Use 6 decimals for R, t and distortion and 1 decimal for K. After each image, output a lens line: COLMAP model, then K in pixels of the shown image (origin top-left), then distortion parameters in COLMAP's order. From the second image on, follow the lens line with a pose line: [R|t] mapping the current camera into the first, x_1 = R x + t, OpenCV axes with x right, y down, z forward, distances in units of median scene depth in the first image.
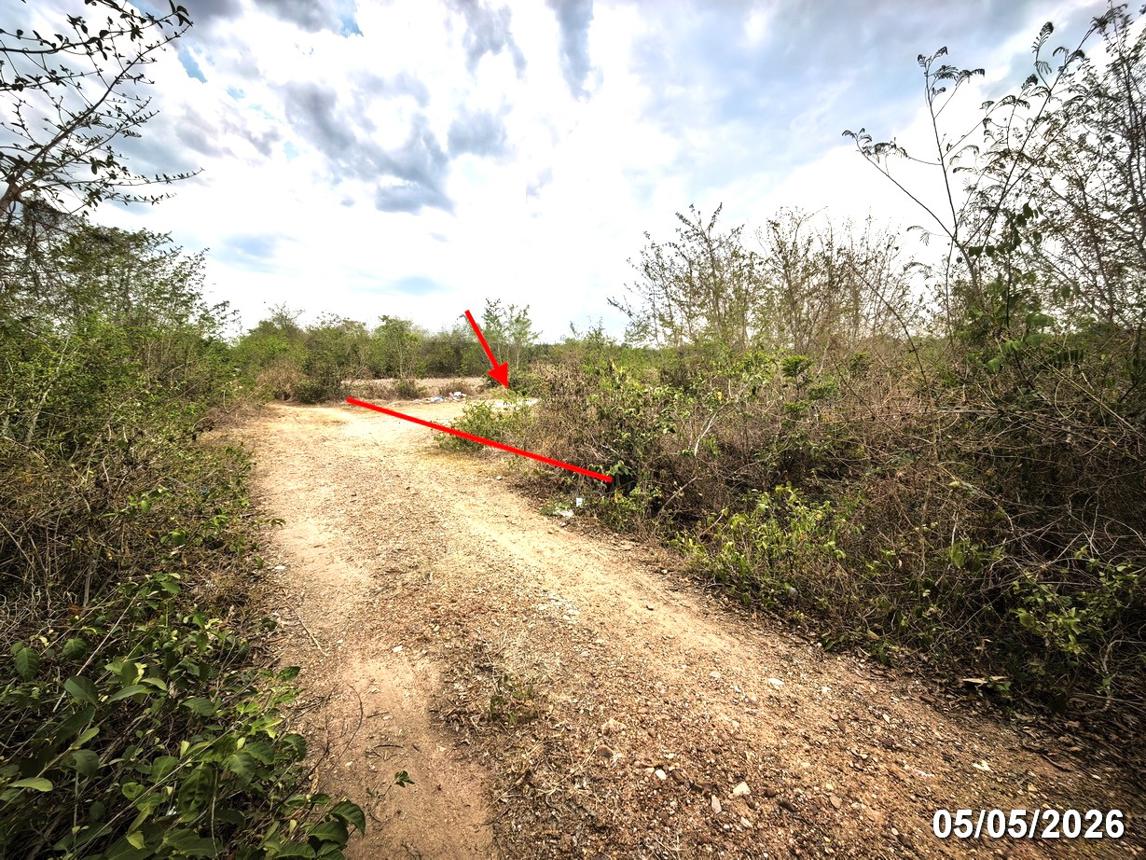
lens RADIAL K [[456.2, 0, 573.0], [0, 456.2, 430.0], [0, 0, 1]] dist [0.031431, -0.022503]
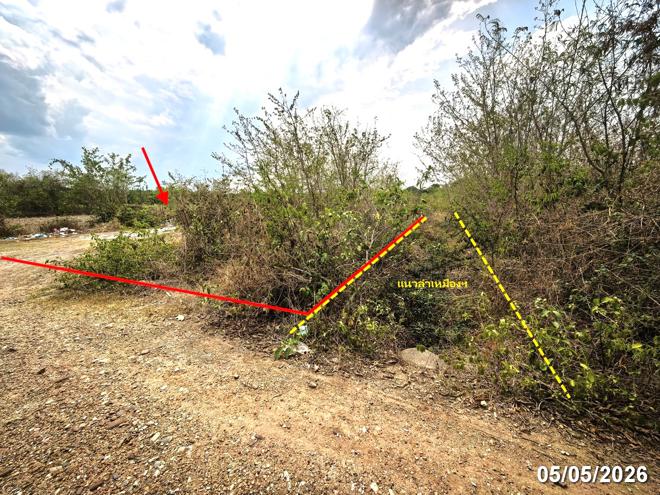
lens RADIAL K [[262.7, 0, 330.0], [0, 262.7, 247.5], [0, 0, 1]] dist [0.031431, -0.022503]
pose [[0.841840, -0.088980, 0.532342, -0.059544], [0.082649, 0.995937, 0.035770, -0.007602], [-0.533362, 0.013885, 0.845773, 0.140013]]
